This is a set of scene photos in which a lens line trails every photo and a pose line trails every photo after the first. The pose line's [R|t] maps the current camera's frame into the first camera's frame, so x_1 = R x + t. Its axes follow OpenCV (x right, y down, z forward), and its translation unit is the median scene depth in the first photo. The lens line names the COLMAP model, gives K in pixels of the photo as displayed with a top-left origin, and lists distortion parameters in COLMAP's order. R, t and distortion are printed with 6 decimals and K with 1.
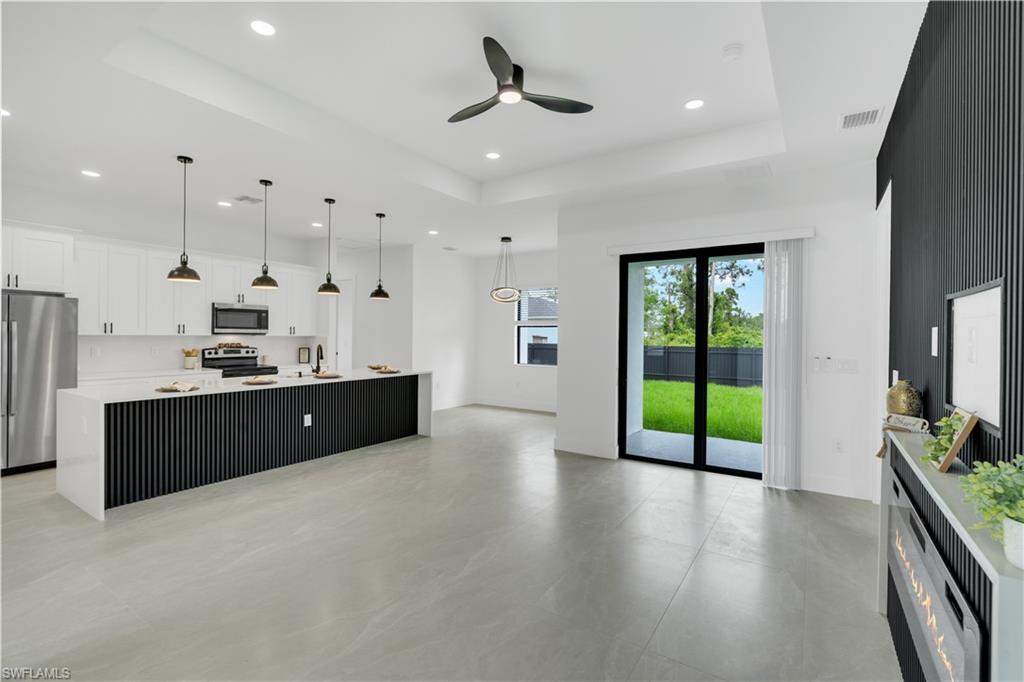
lens RADIAL K [[460.5, 0, 509.1], [0, 460.5, 336.6], [0, 0, 1]] dist [-0.007732, 0.001045]
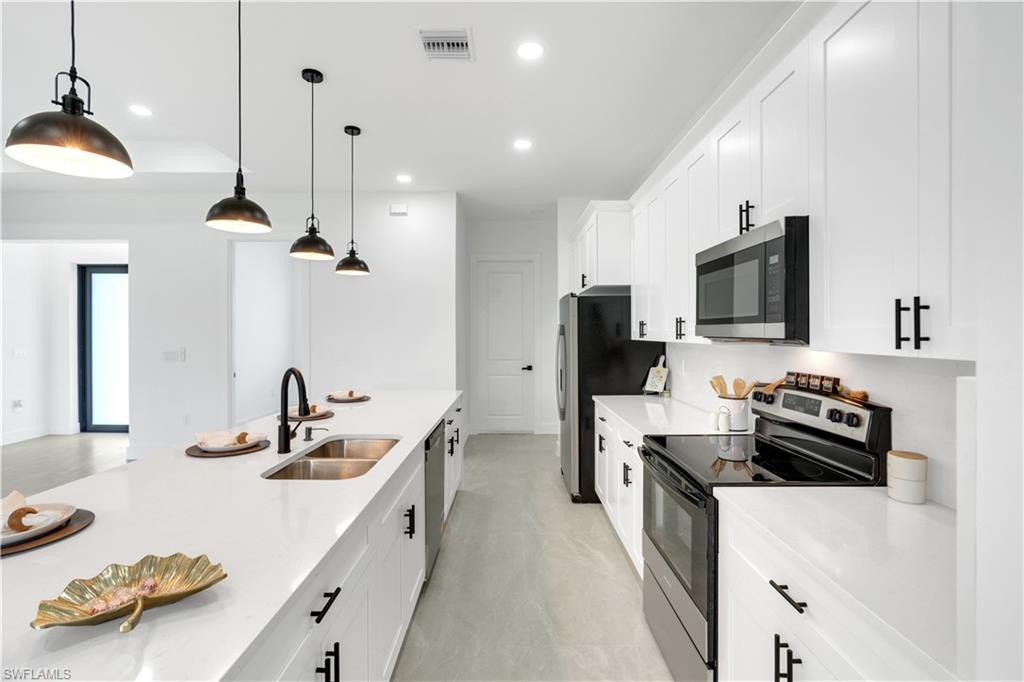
lens RADIAL K [[460.5, 0, 508.3], [0, 460.5, 339.2], [0, 0, 1]] dist [-0.007732, 0.001045]
pose [[-0.837138, 0.005065, -0.546969, -0.325736], [-0.001044, 0.999941, 0.010857, -0.010822], [0.546991, 0.009660, -0.837082, 1.242856]]
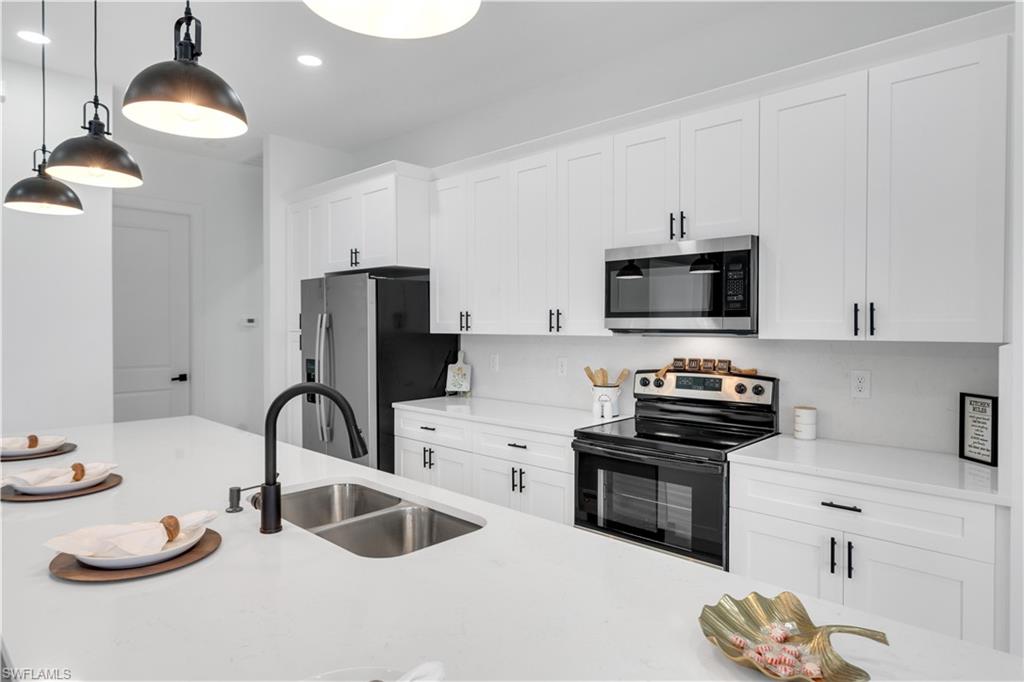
lens RADIAL K [[596.6, 0, 510.2], [0, 596.6, 333.9], [0, 0, 1]] dist [-0.000145, 0.000236]
pose [[-0.170183, 0.009679, -0.985365, -0.148763], [-0.001975, 0.999946, 0.010164, -0.009591], [0.985411, 0.003676, -0.170154, 1.022727]]
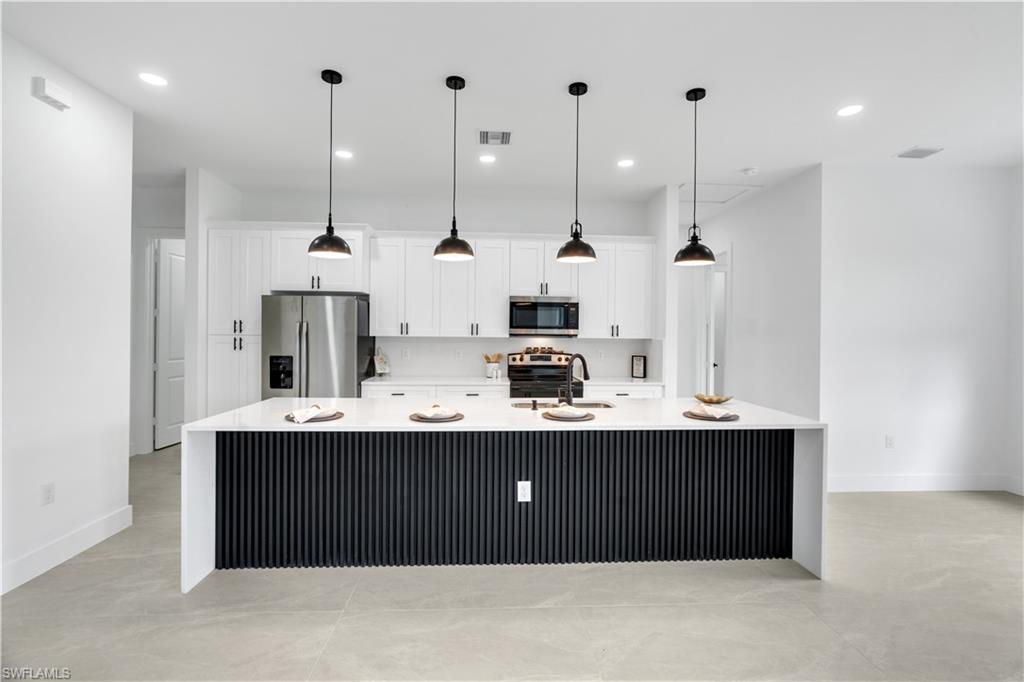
lens RADIAL K [[460.5, 0, 513.6], [0, 460.5, 336.1], [0, 0, 1]] dist [-0.007732, 0.001045]
pose [[0.596196, 0.001126, -0.802838, -0.001917], [-0.006581, 0.999972, -0.003484, -0.001945], [0.802812, 0.007361, 0.596186, 0.541486]]
